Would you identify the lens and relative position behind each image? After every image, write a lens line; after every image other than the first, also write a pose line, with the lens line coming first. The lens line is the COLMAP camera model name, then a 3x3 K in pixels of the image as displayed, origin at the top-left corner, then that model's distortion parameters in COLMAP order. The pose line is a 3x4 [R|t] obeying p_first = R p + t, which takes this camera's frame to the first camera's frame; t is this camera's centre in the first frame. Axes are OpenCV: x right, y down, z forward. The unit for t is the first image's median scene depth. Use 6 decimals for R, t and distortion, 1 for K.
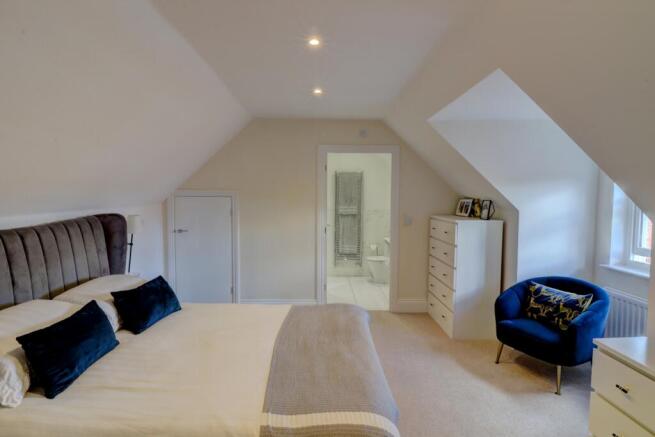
lens RADIAL K [[339.5, 0, 329.4], [0, 339.5, 214.8], [0, 0, 1]] dist [-0.001634, -0.001725]
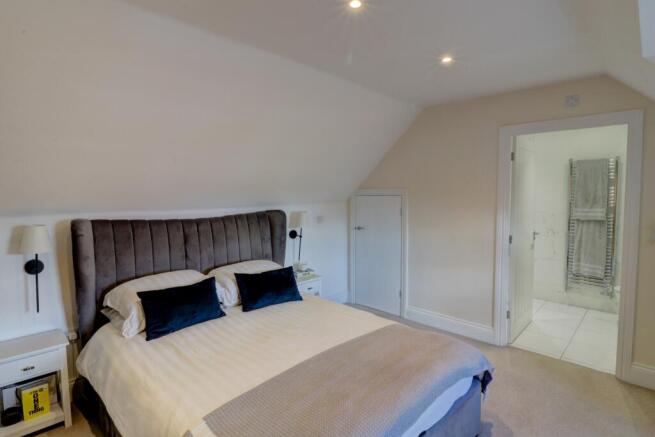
lens RADIAL K [[339.5, 0, 329.4], [0, 339.5, 214.8], [0, 0, 1]] dist [-0.001634, -0.001725]
pose [[0.707980, 0.035102, -0.705359, 0.240136], [-0.032860, 0.999320, 0.016748, -0.008675], [0.705467, 0.011321, 0.708652, 0.186162]]
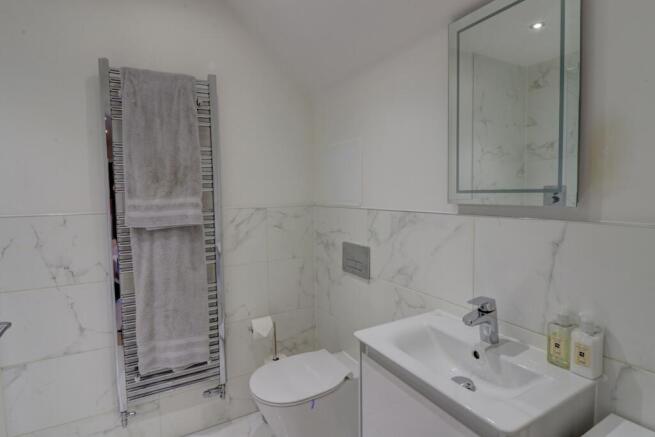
lens RADIAL K [[339.5, 0, 329.4], [0, 339.5, 214.8], [0, 0, 1]] dist [-0.001634, -0.001725]
pose [[0.876991, -0.050002, 0.477898, 0.057167], [0.049158, 0.998689, 0.014282, -0.012688], [-0.477986, 0.010968, 0.878299, 1.001978]]
